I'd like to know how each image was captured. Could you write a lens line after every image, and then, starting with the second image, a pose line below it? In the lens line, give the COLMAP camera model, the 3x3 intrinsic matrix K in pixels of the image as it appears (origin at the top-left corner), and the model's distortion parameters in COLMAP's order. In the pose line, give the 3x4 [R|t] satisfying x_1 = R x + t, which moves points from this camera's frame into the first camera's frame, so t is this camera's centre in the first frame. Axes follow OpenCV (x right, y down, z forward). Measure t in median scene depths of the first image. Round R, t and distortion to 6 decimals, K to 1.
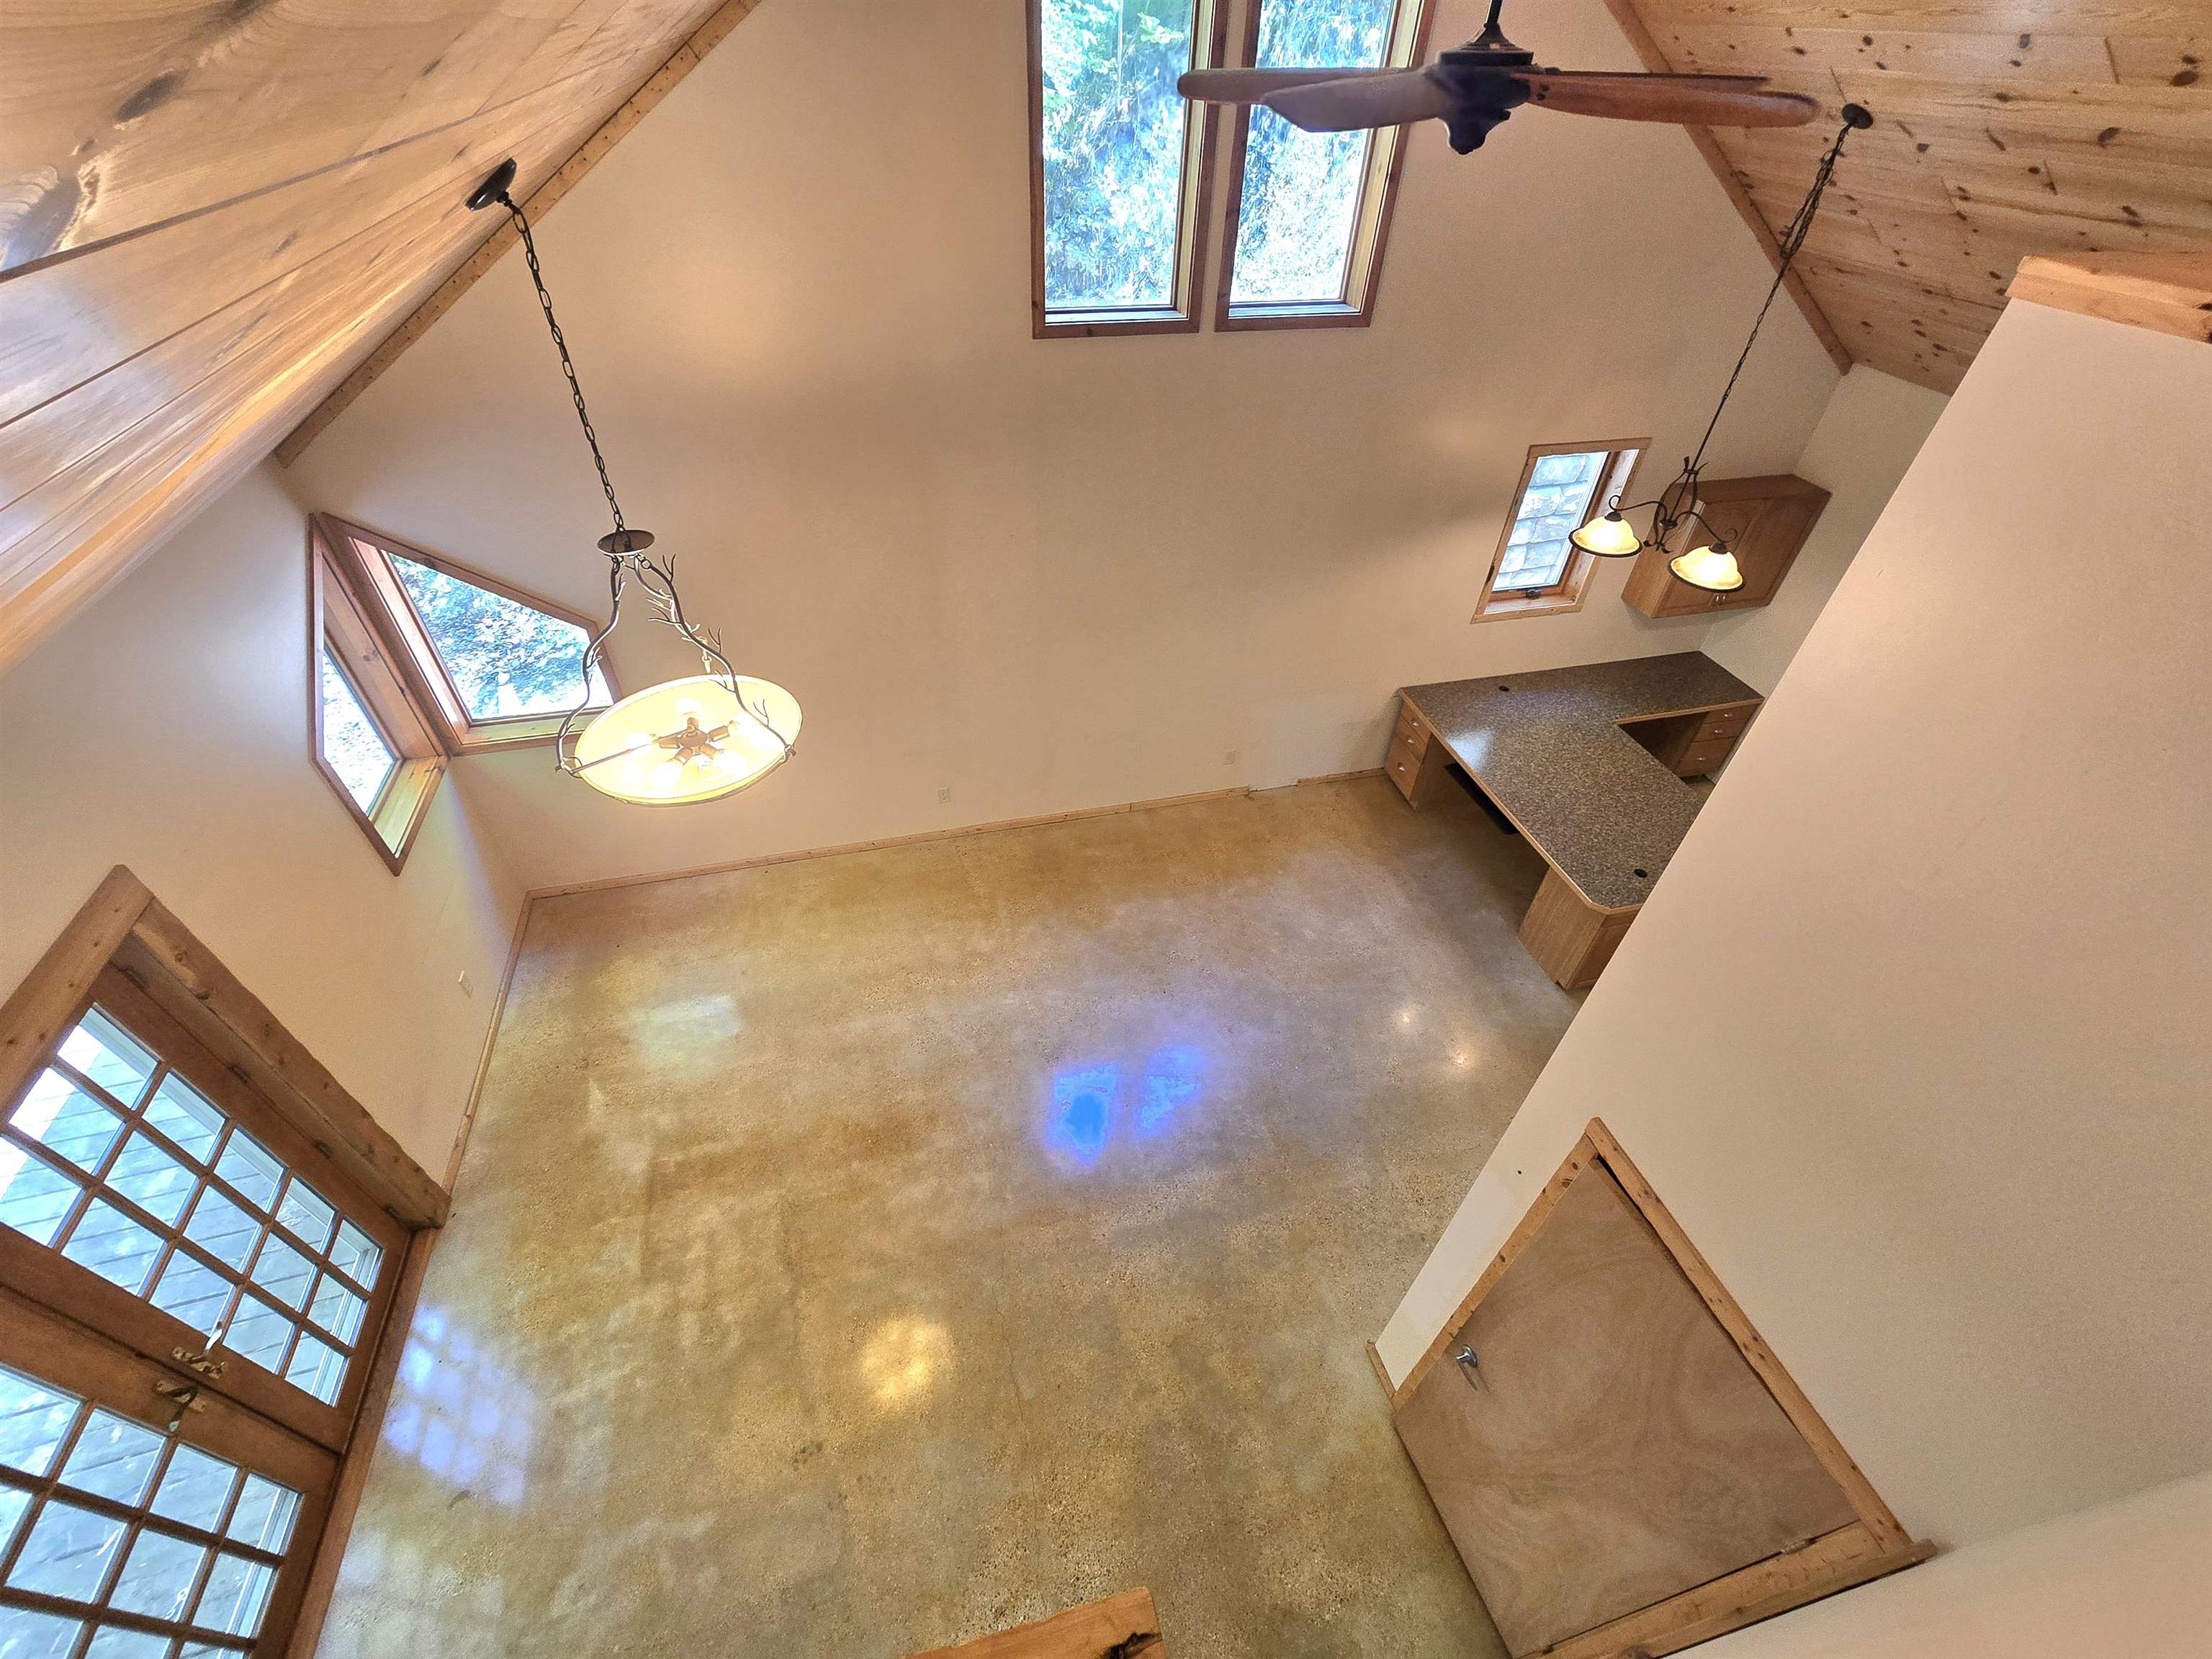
lens RADIAL K [[910.4, 0, 1097.9], [0, 910.4, 835.5], [0, 0, 1]] dist [-0.007526, 0.001760]
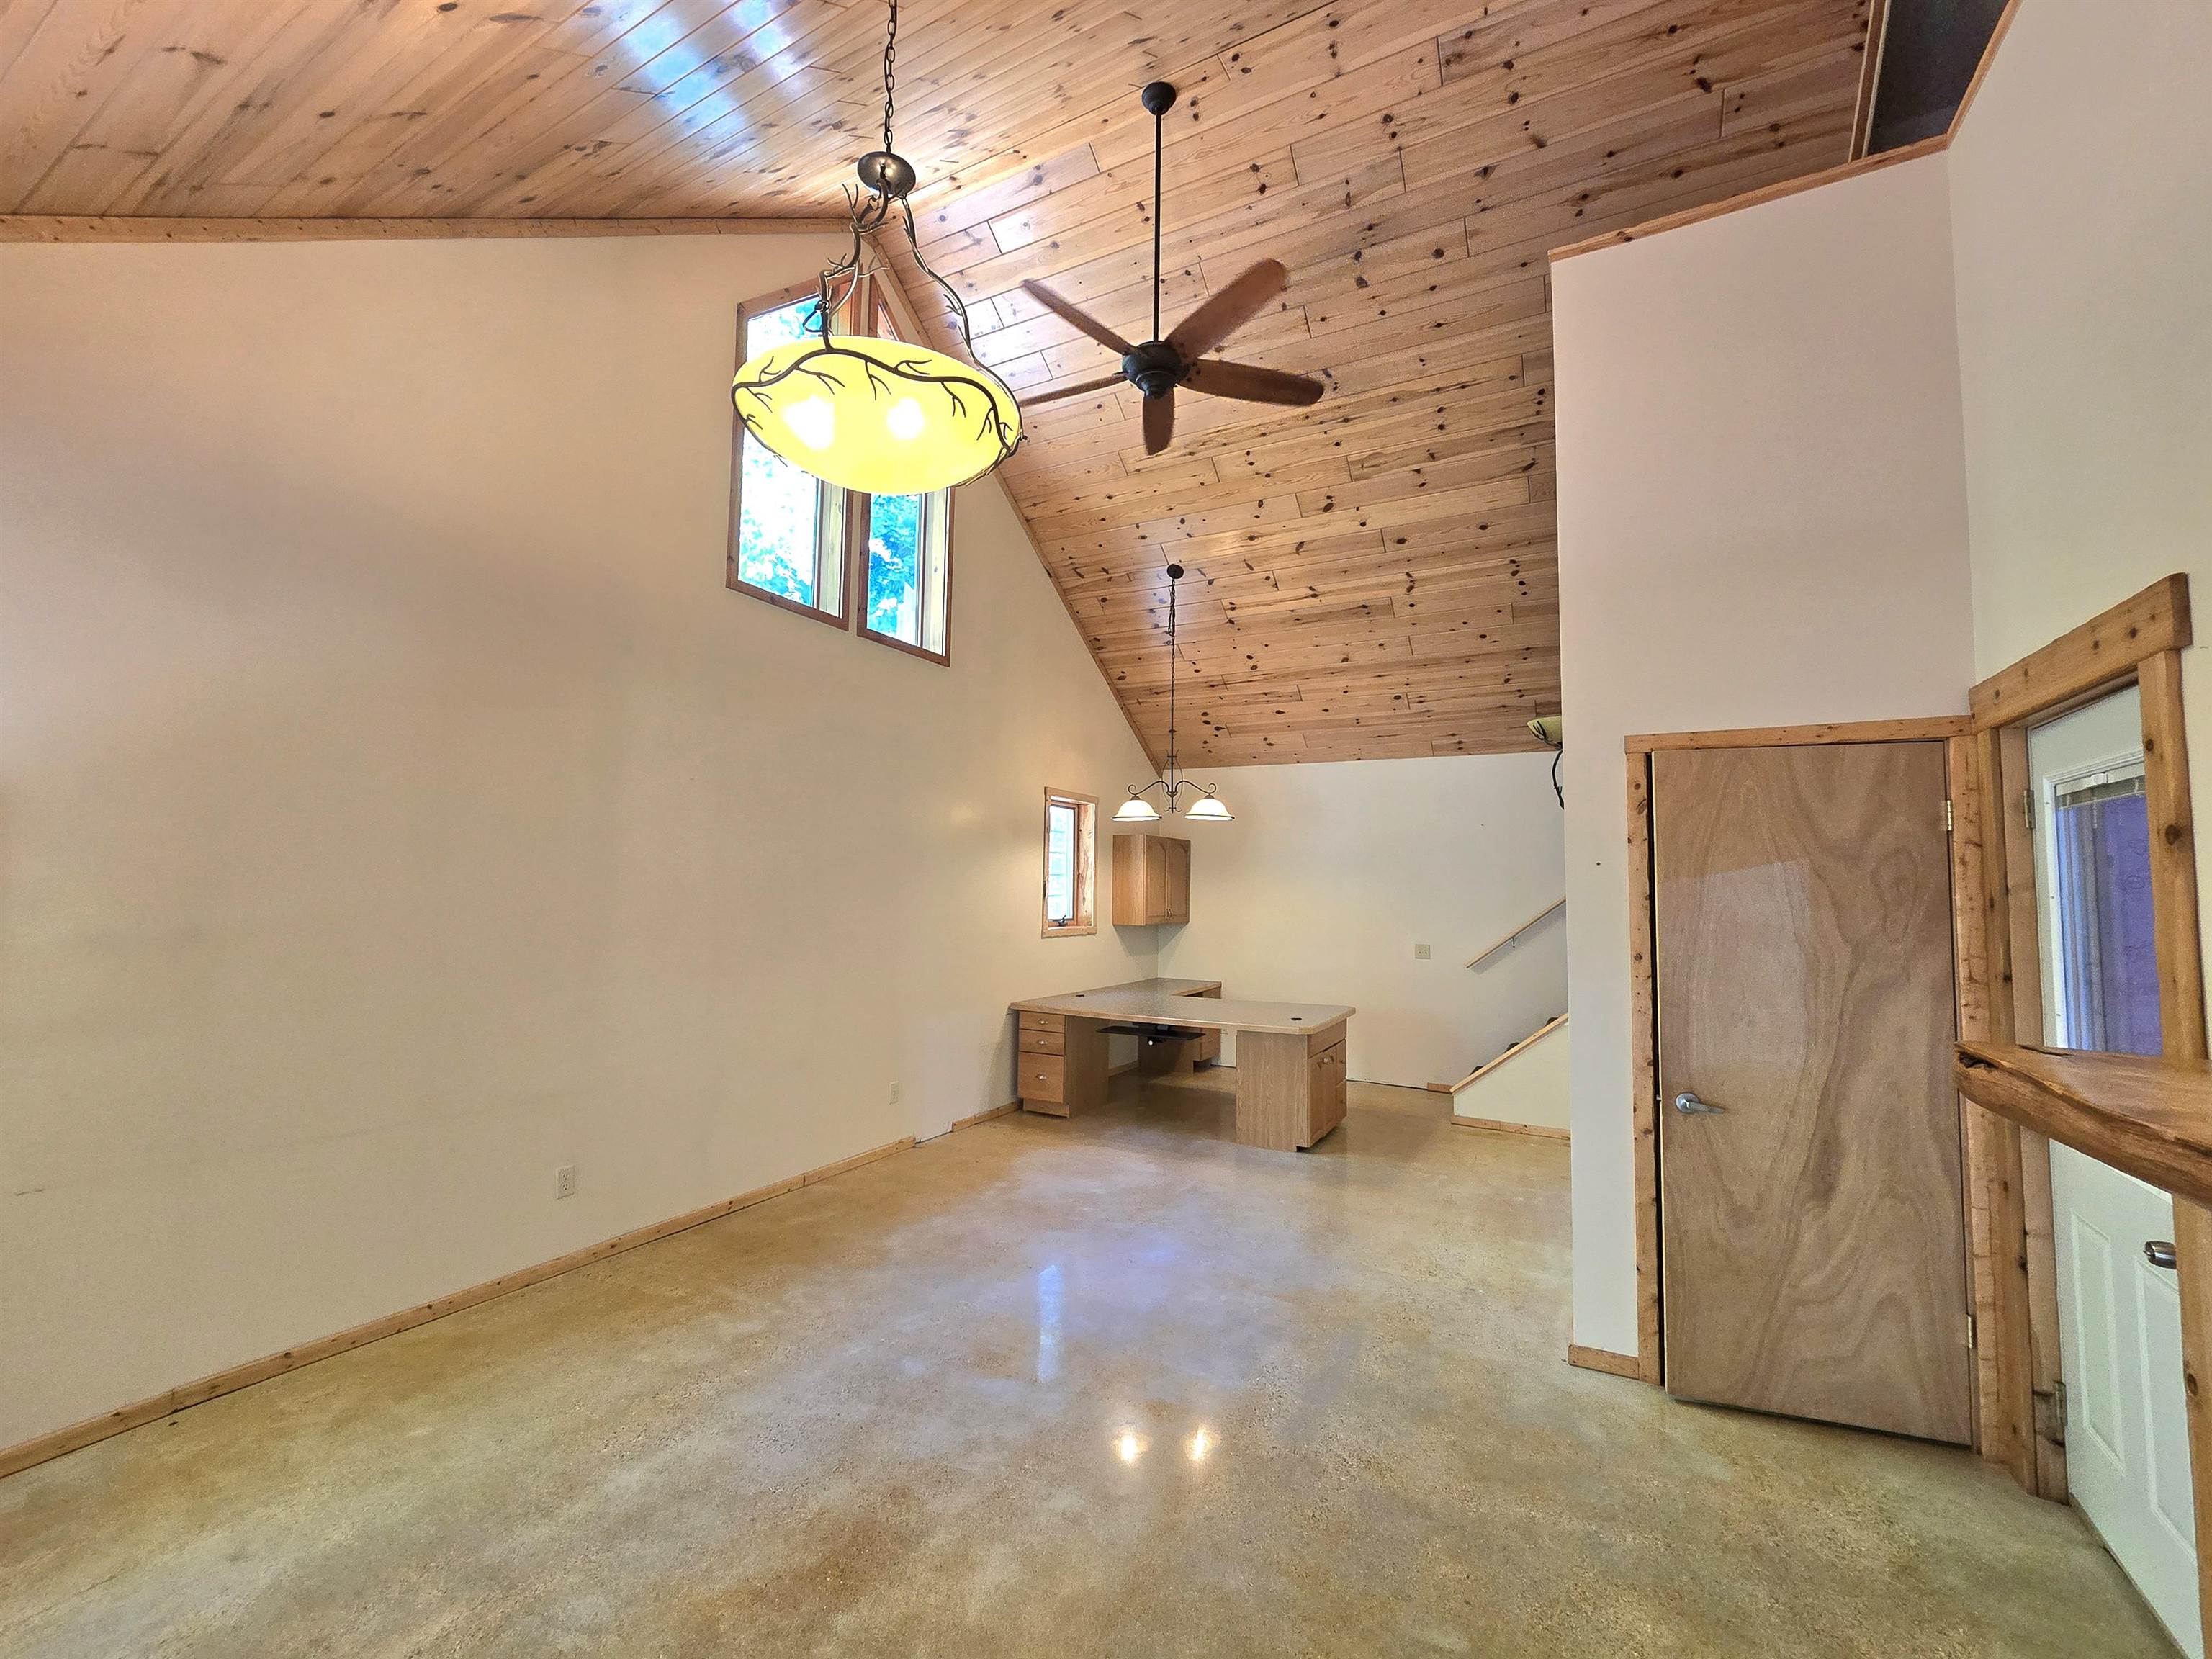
lens RADIAL K [[910.4, 0, 1094.9], [0, 910.4, 837.0], [0, 0, 1]] dist [-0.007526, 0.001760]
pose [[0.685371, 0.028701, 0.727628, -0.549782], [0.489497, 0.721629, -0.489534, 0.387937], [-0.539128, 0.691684, 0.480535, 0.485012]]
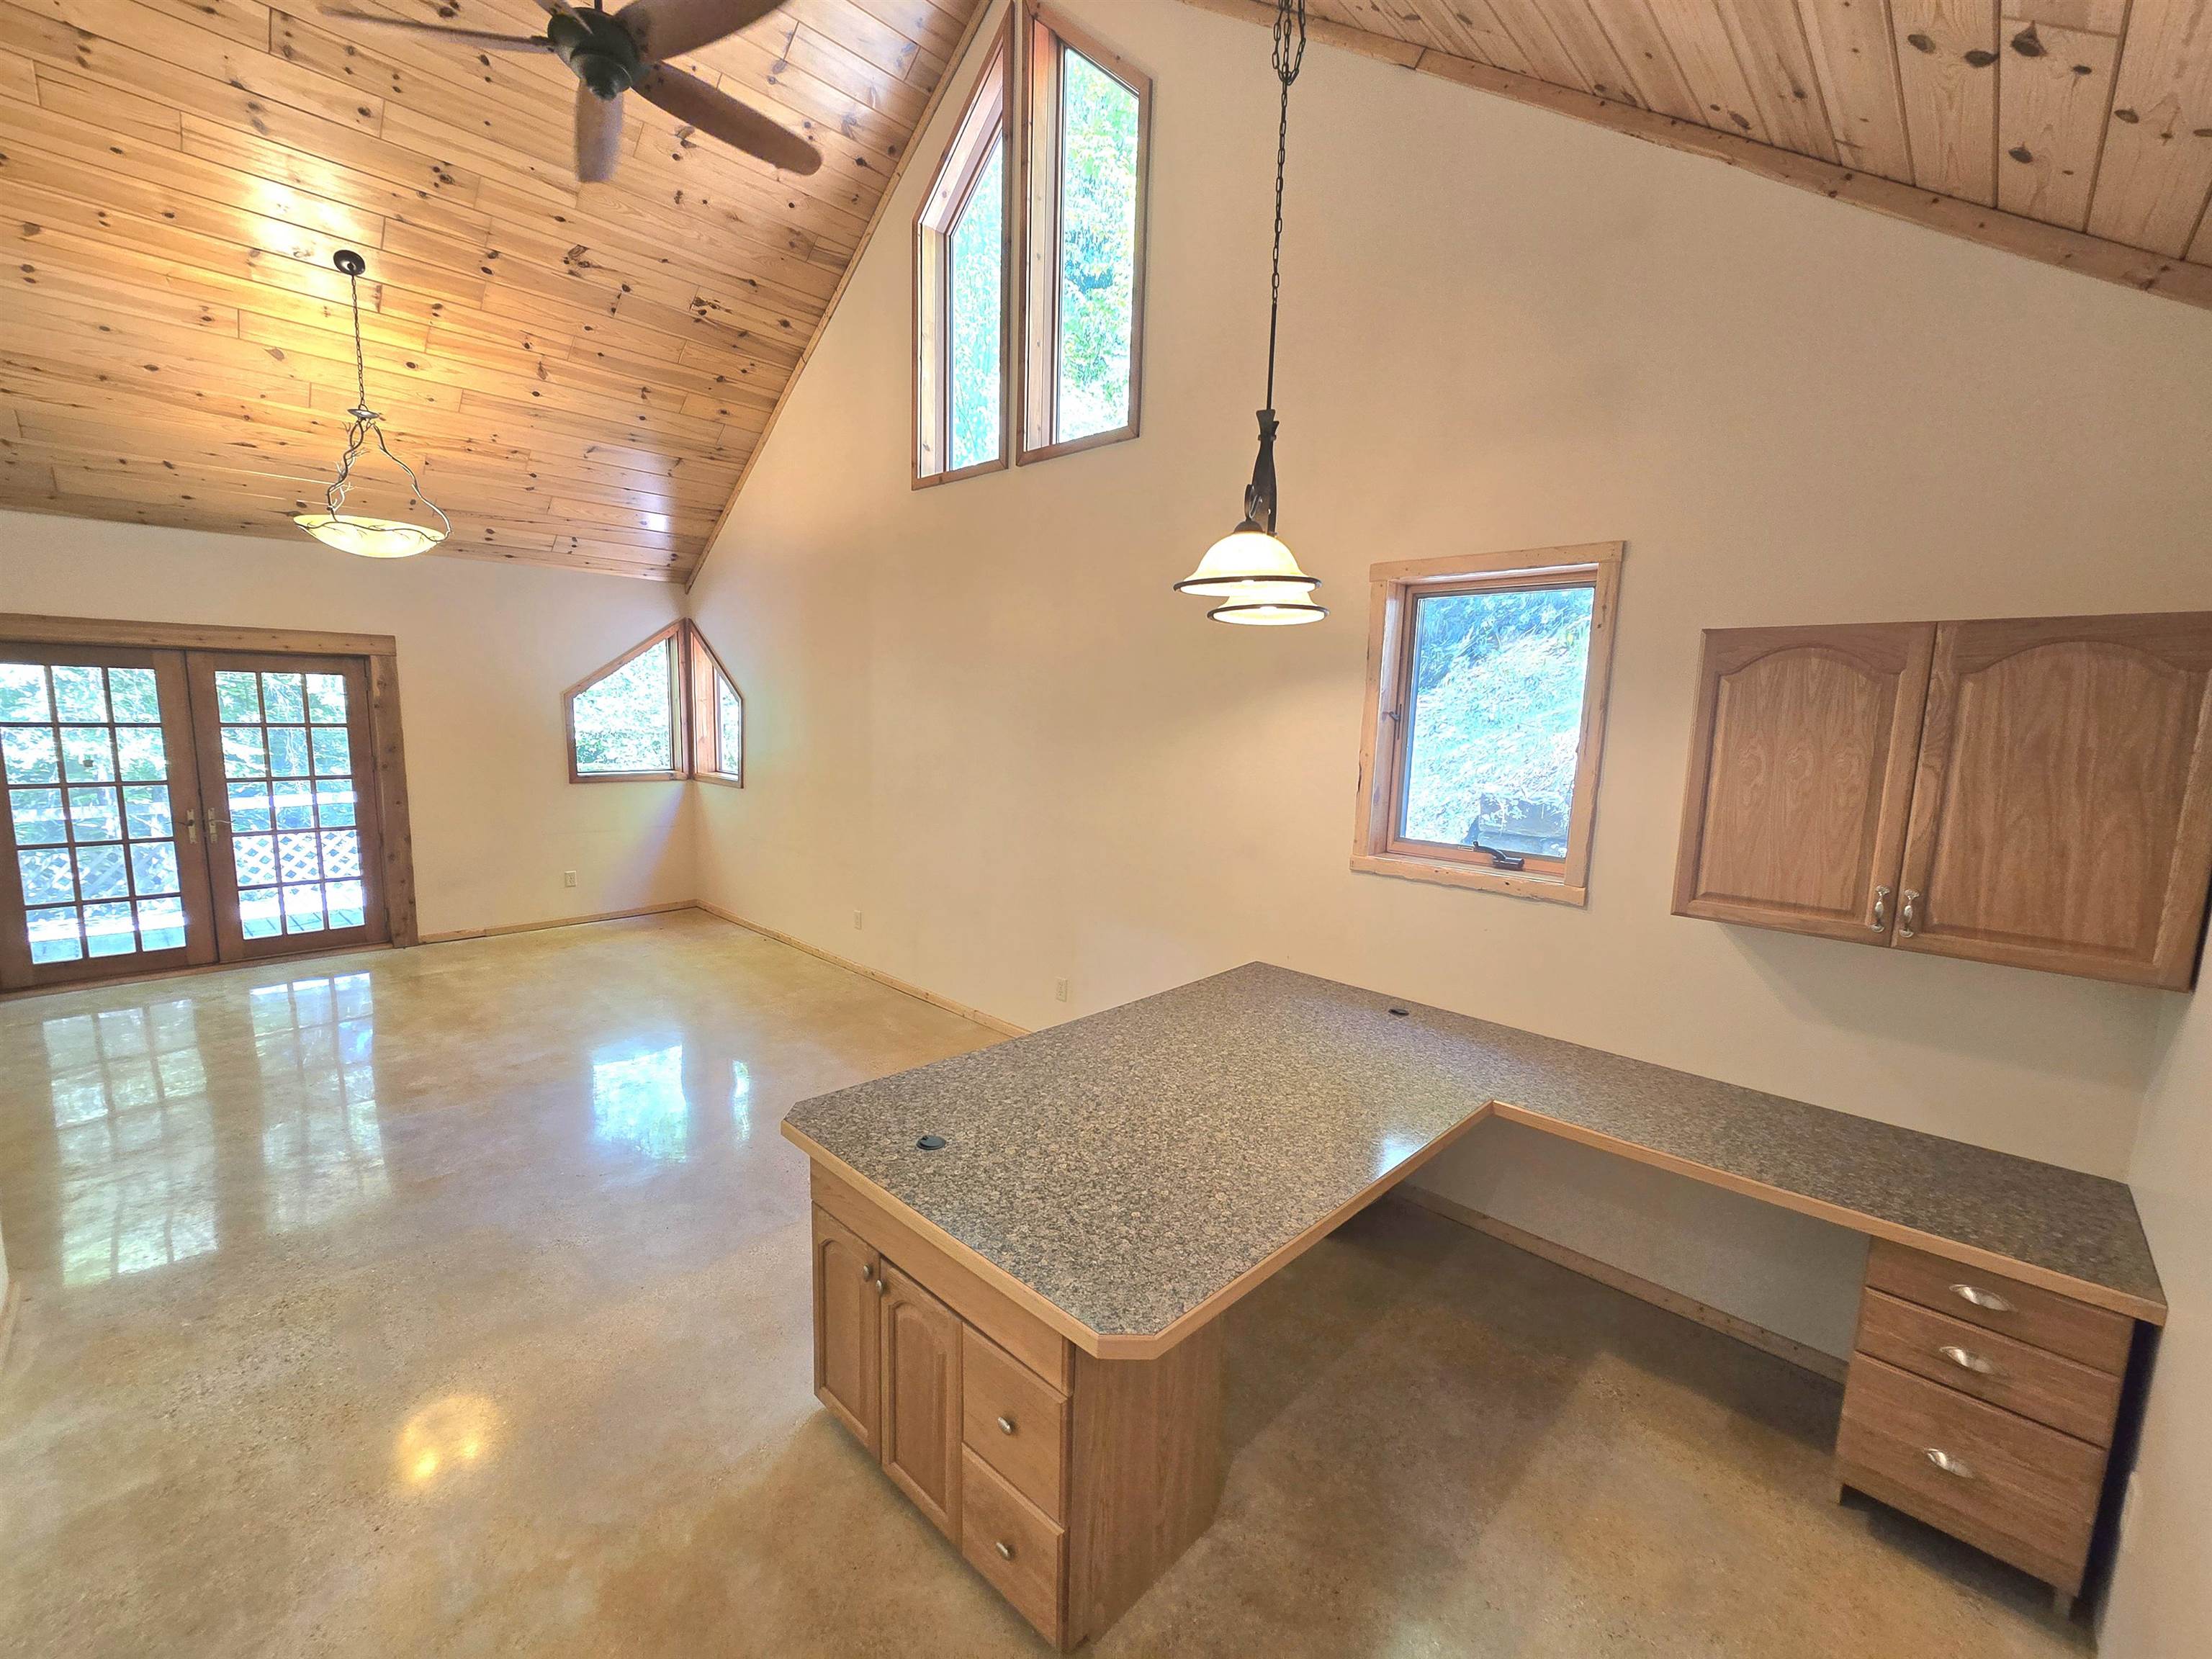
lens RADIAL K [[910.4, 0, 1097.1], [0, 910.4, 834.1], [0, 0, 1]] dist [-0.007526, 0.001760]
pose [[0.524831, 0.105715, -0.844616, 1.192802], [-0.582732, 0.767902, -0.265988, -0.003905], [0.620464, 0.631784, 0.464623, 0.902706]]
